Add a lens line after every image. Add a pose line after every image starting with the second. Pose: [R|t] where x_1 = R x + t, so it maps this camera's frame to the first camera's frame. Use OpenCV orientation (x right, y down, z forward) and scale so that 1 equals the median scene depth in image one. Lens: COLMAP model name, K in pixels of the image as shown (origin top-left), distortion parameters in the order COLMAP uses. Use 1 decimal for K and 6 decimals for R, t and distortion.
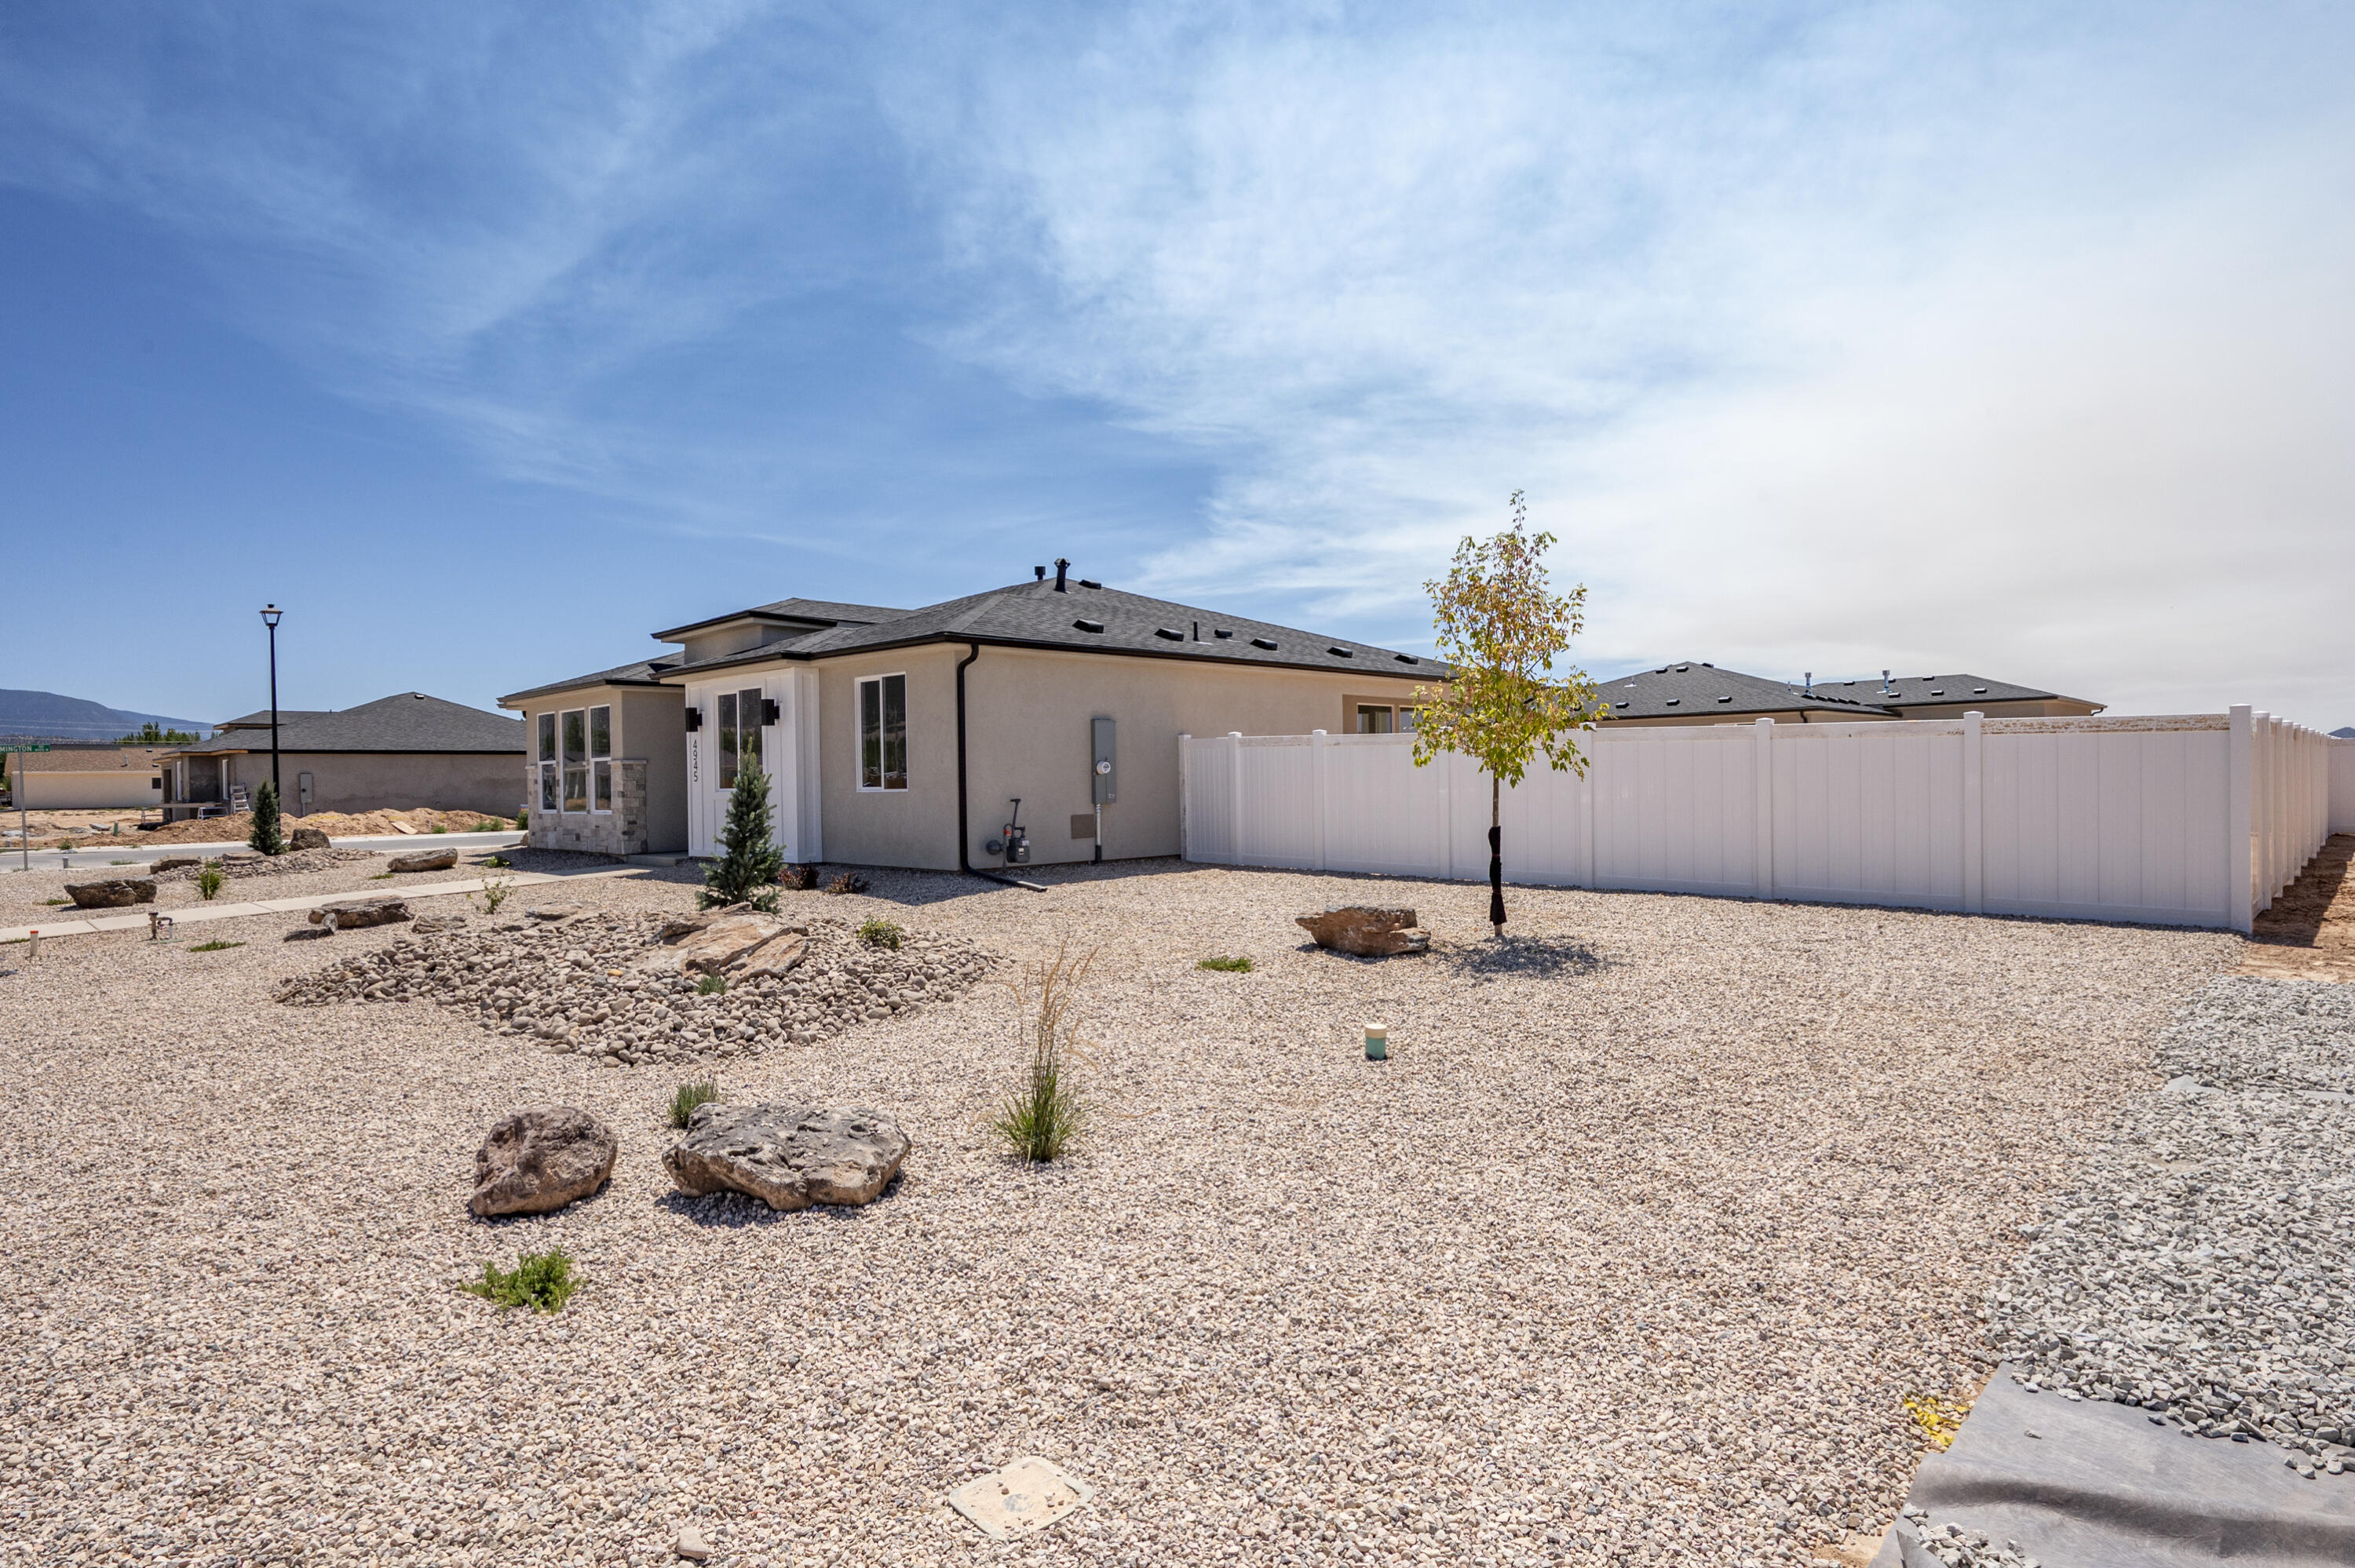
lens RADIAL K [[1226.3, 0, 1183.2], [0, 1226.3, 848.4], [0, 0, 1]] dist [-0.002437, -0.000575]
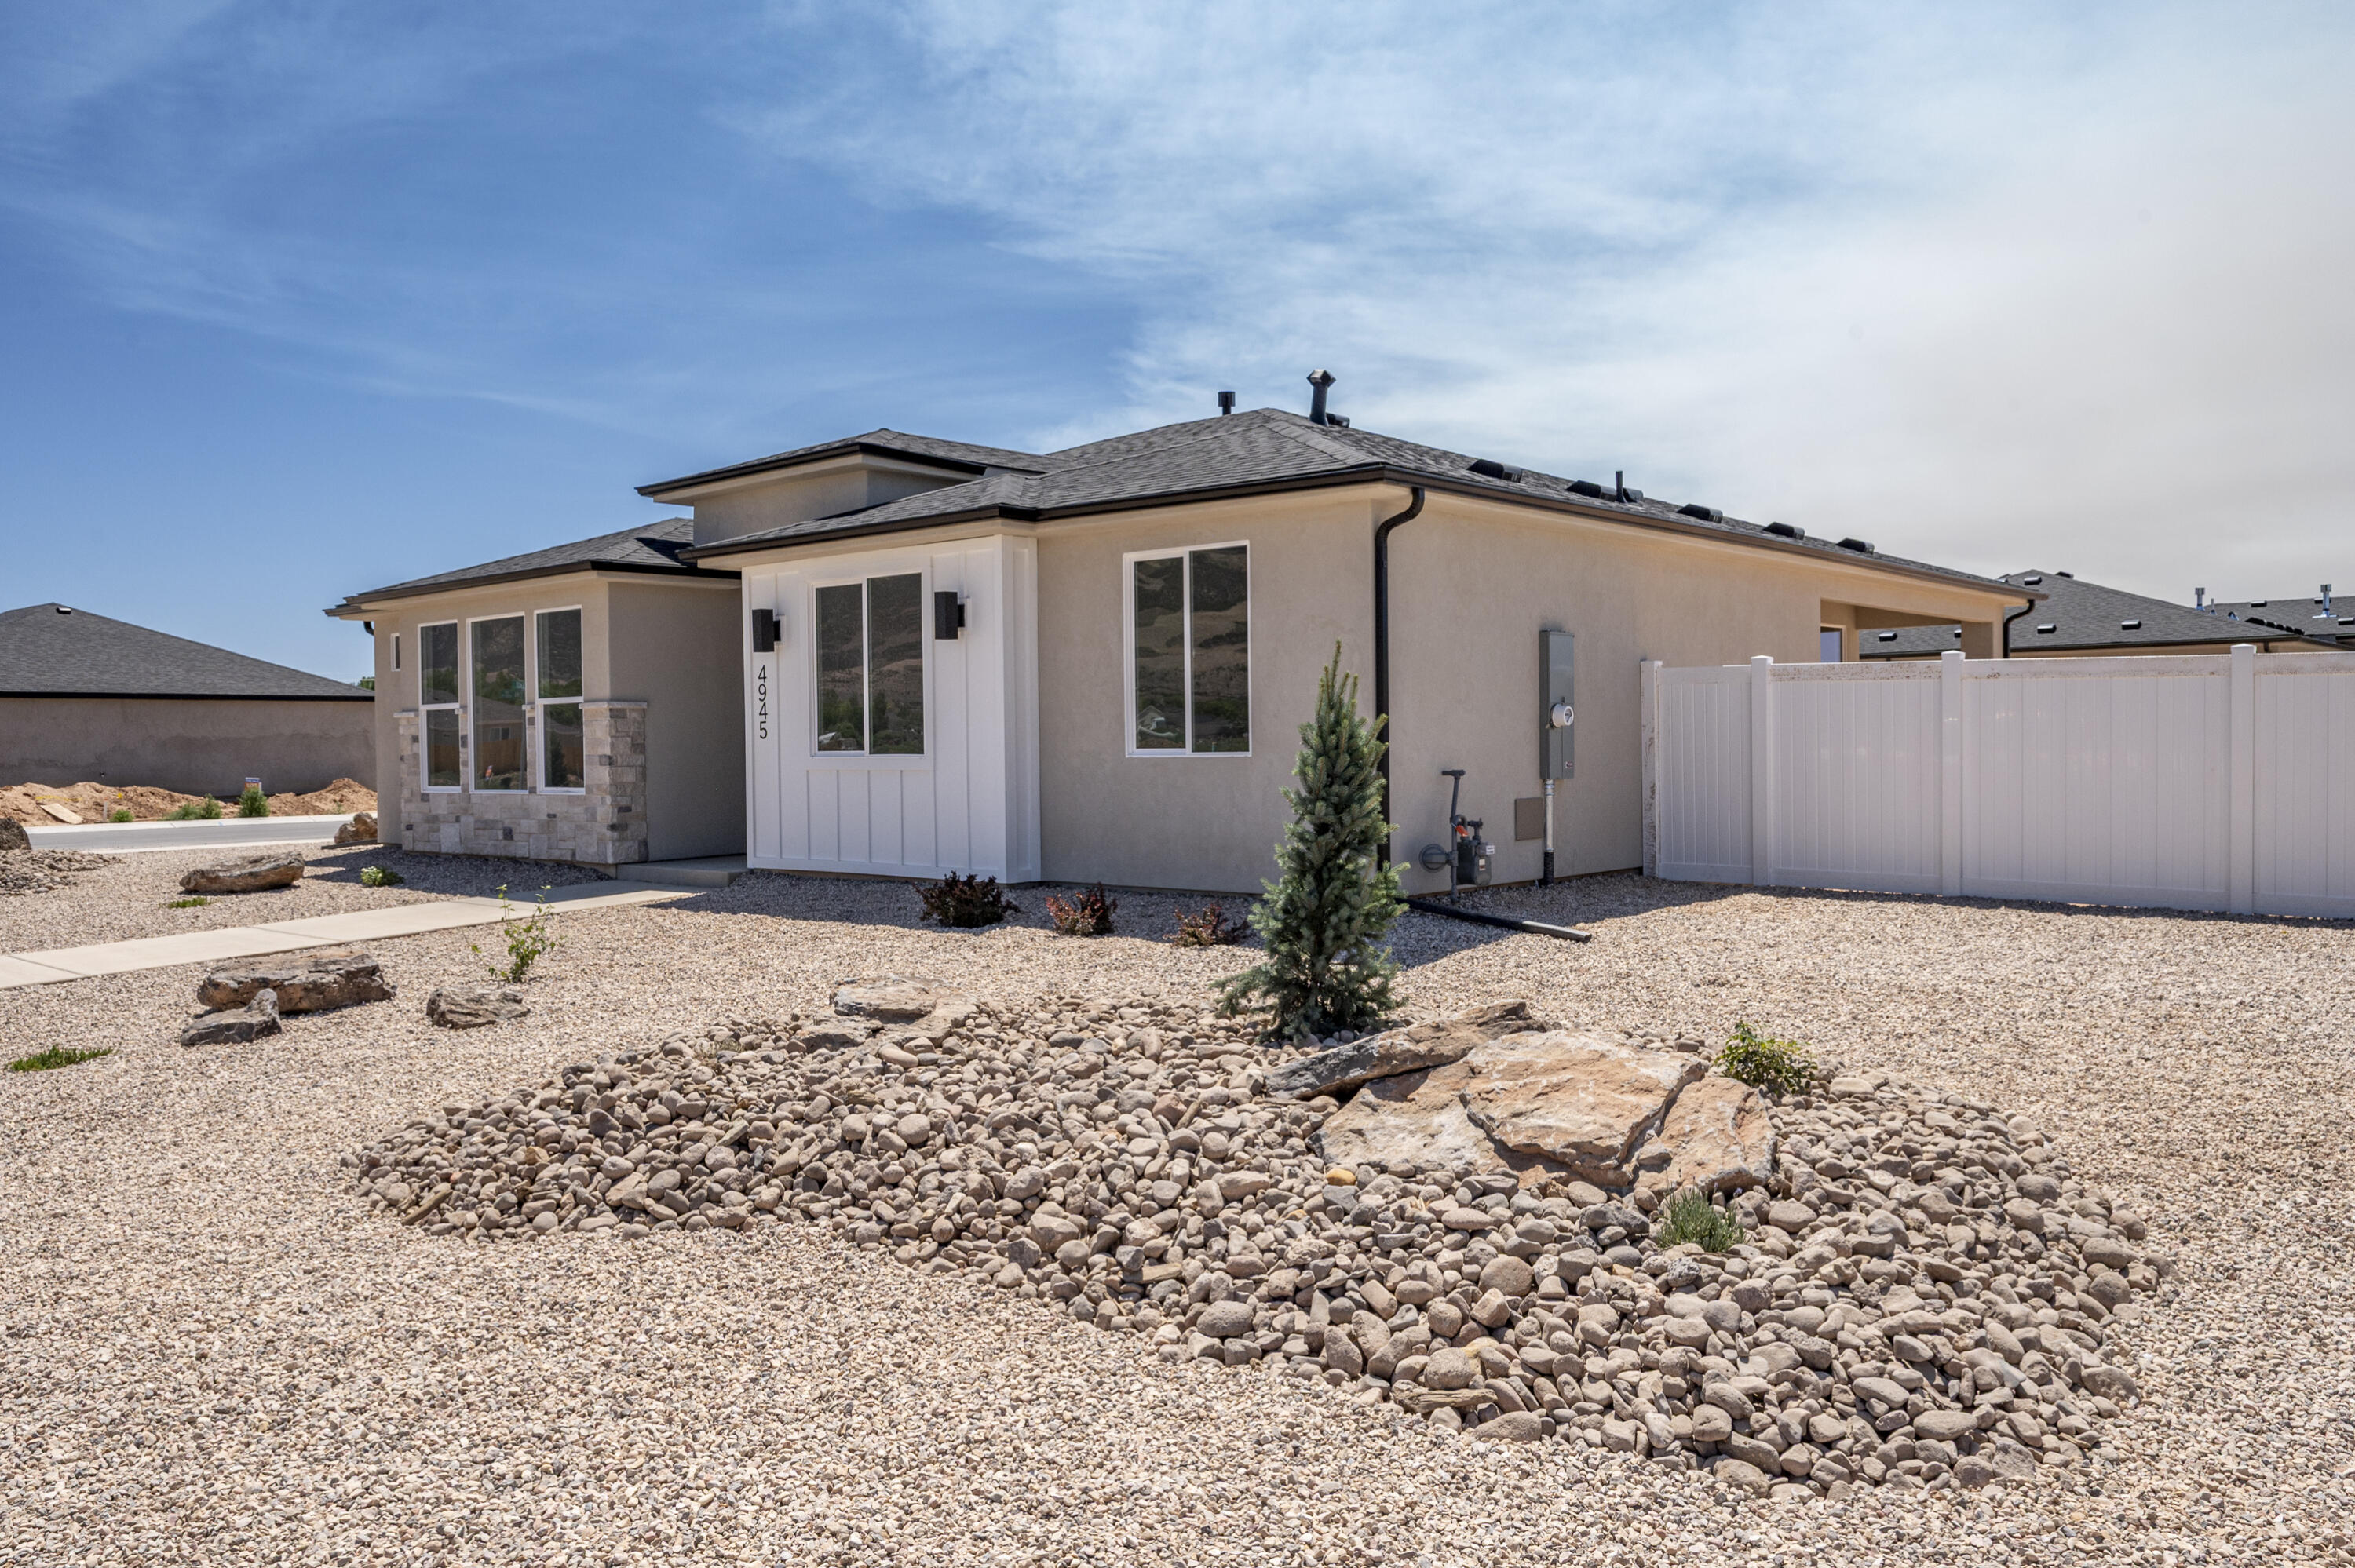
lens RADIAL K [[1731.6, 0, 1177.5], [0, 1731.6, 784.0], [0, 0, 1]] dist [-0.009988, 0.008209]
pose [[0.998787, 0.002446, 0.049175, -0.214105], [-0.000811, 0.999447, -0.033247, -0.005687], [-0.049229, 0.033167, 0.998237, 0.161134]]
